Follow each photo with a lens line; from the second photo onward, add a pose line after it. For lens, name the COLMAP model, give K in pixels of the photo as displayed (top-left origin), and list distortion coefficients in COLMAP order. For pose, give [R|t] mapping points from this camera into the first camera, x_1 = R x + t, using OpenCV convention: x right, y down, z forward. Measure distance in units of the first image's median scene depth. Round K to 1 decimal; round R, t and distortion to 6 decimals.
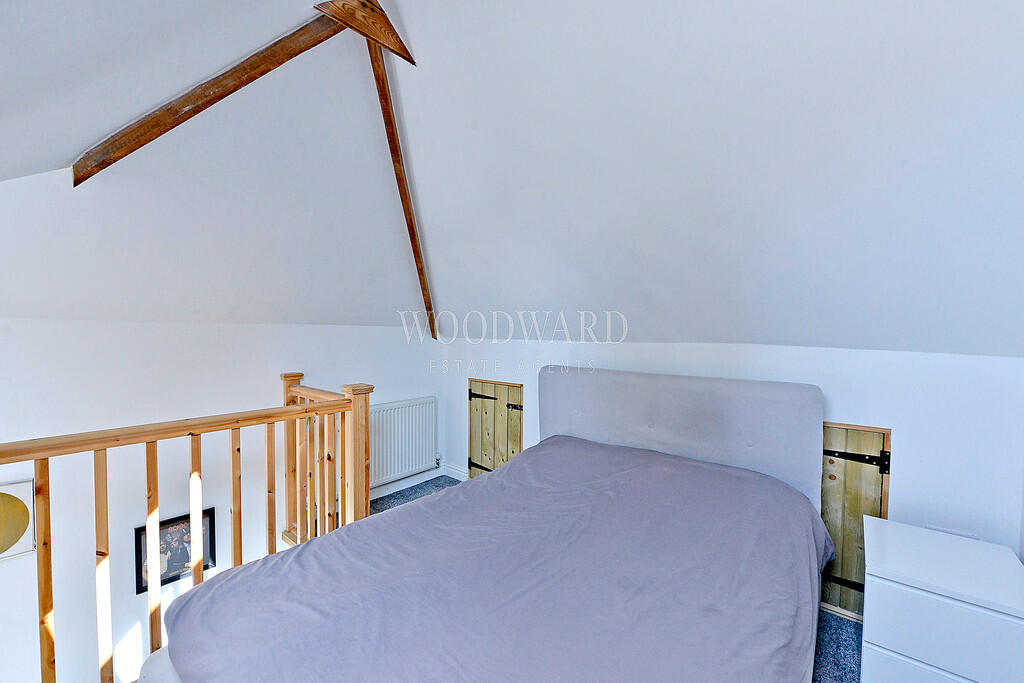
lens RADIAL K [[405.1, 0, 512.0], [0, 405.1, 341.5], [0, 0, 1]] dist [-0.008206, -0.000142]
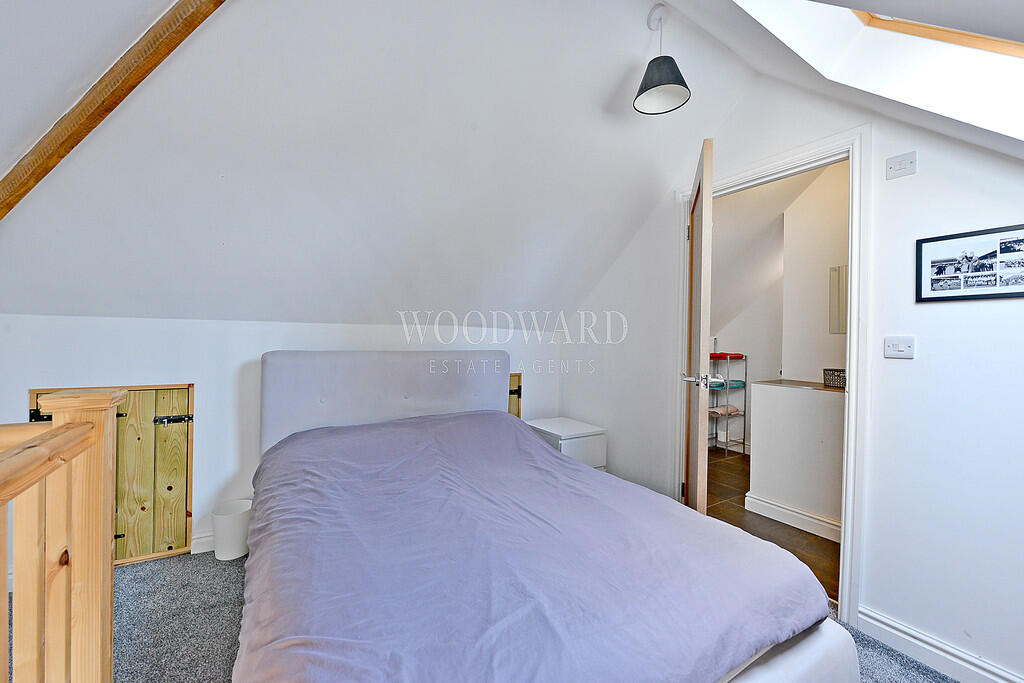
lens RADIAL K [[405.1, 0, 512.0], [0, 405.1, 341.5], [0, 0, 1]] dist [-0.008206, -0.000142]
pose [[0.313274, -0.002632, 0.949659, -0.462007], [0.017649, 0.999840, -0.003051, 0.044192], [-0.949499, 0.017717, 0.313270, 0.257552]]
